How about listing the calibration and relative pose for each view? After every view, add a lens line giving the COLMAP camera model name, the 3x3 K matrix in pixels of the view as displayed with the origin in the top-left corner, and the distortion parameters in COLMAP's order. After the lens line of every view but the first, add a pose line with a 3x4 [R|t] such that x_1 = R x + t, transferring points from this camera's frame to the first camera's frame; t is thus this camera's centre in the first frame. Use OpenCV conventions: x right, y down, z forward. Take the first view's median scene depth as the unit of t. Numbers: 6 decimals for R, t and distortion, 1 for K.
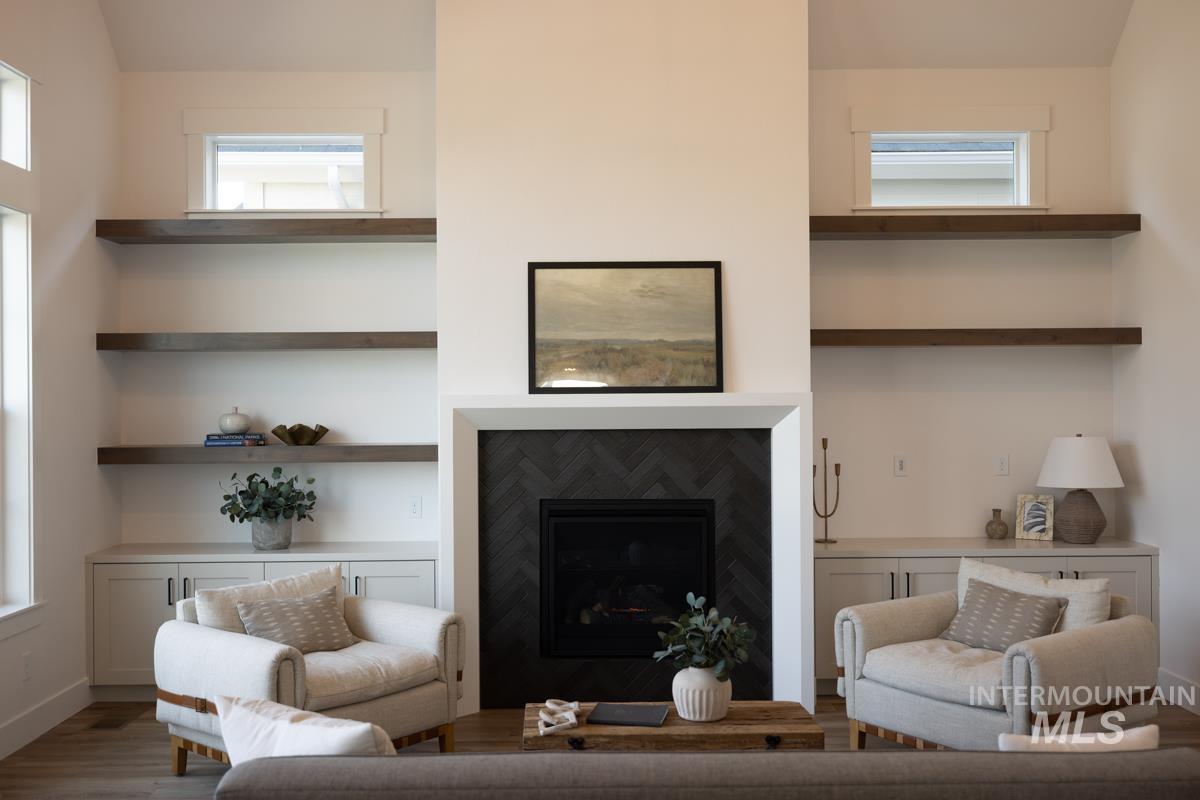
lens RADIAL K [[1153.6, 0, 589.8], [0, 1153.6, 400.5], [0, 0, 1]] dist [0.008139, -0.006977]
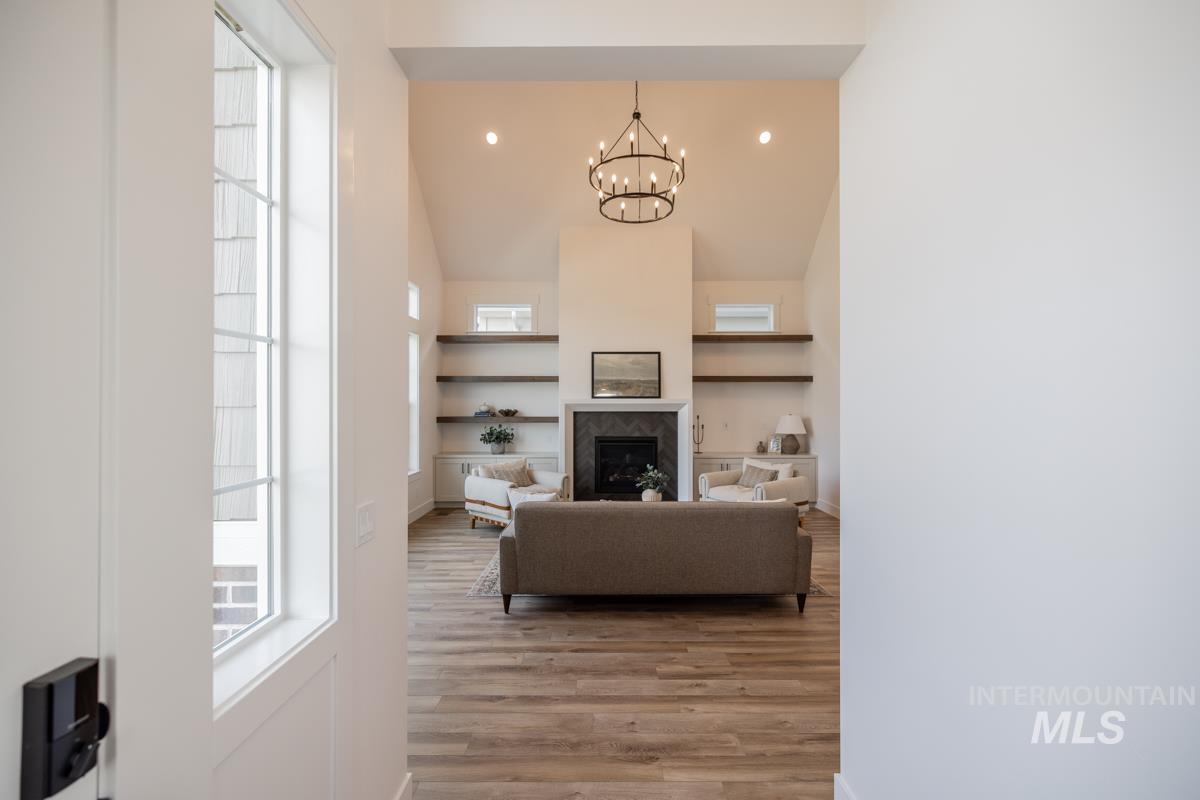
lens RADIAL K [[503.2, 0, 598.9], [0, 503.2, 397.3], [0, 0, 1]] dist [0.002609, 0.000188]
pose [[0.999860, 0.006020, -0.015590, -0.015376], [-0.006139, 0.999952, -0.007582, 0.000444], [0.015543, 0.007677, 0.999850, -0.221506]]
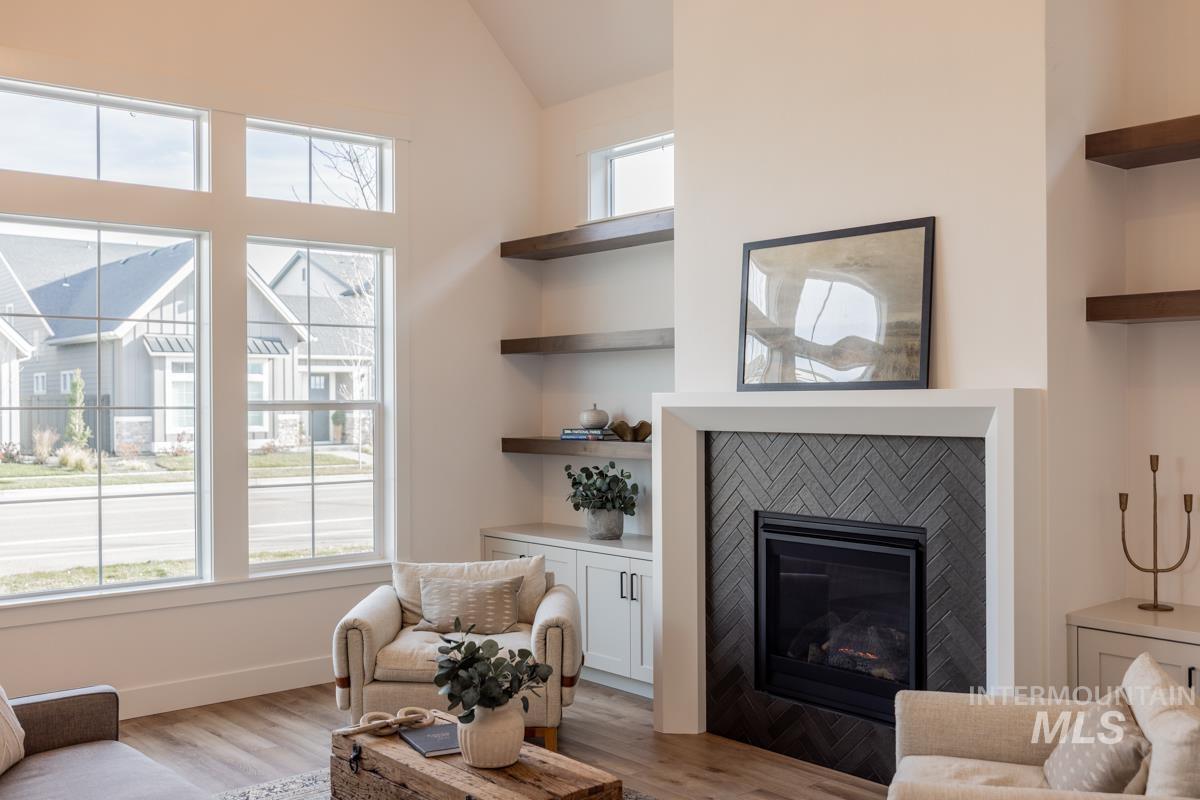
lens RADIAL K [[1153.6, 0, 589.8], [0, 1153.6, 400.5], [0, 0, 1]] dist [0.008139, -0.006977]
pose [[0.636422, 0.003703, -0.771332, 0.557651], [0.001106, 0.999983, 0.005713, -0.003697], [0.771340, -0.004488, 0.636407, 0.339924]]
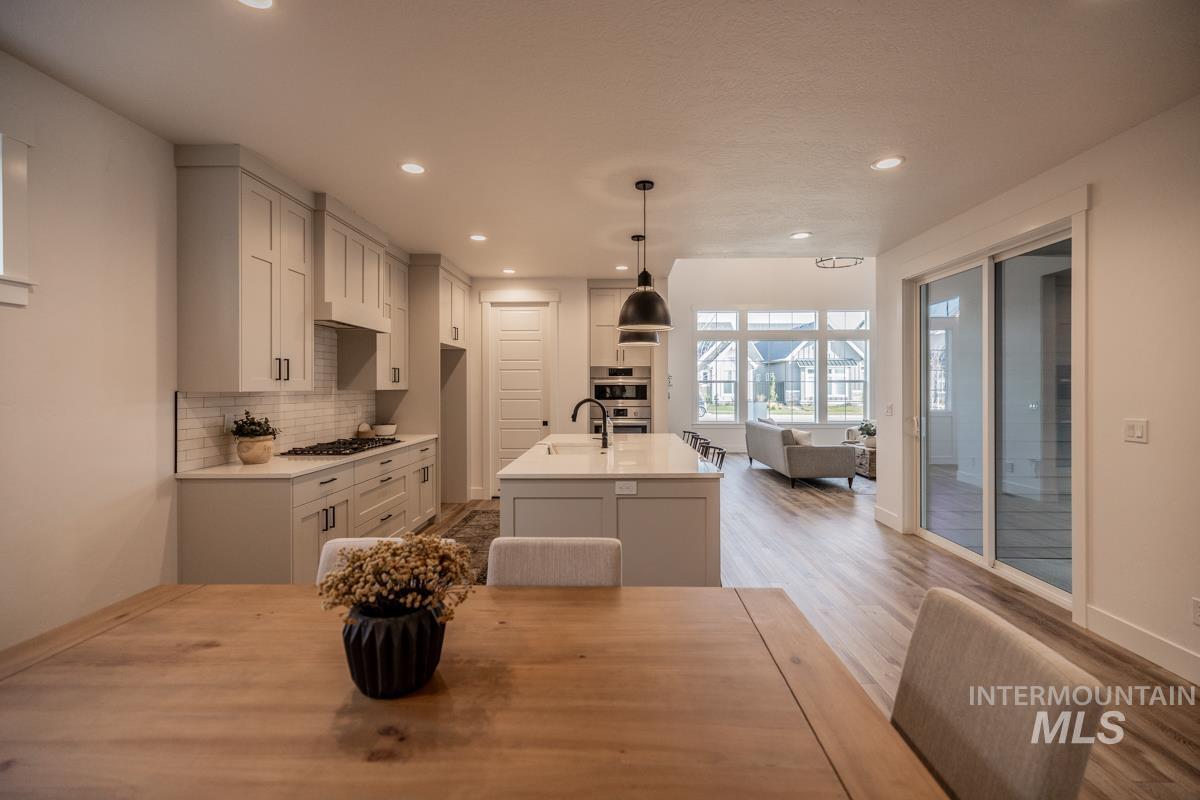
lens RADIAL K [[509.4, 0, 610.2], [0, 509.4, 387.6], [0, 0, 1]] dist [0.002362, -0.000011]
pose [[-0.026211, 0.008001, -0.999624, 1.449604], [0.001923, 0.999967, 0.007954, 0.014065], [0.999655, -0.001714, -0.026226, 0.016446]]
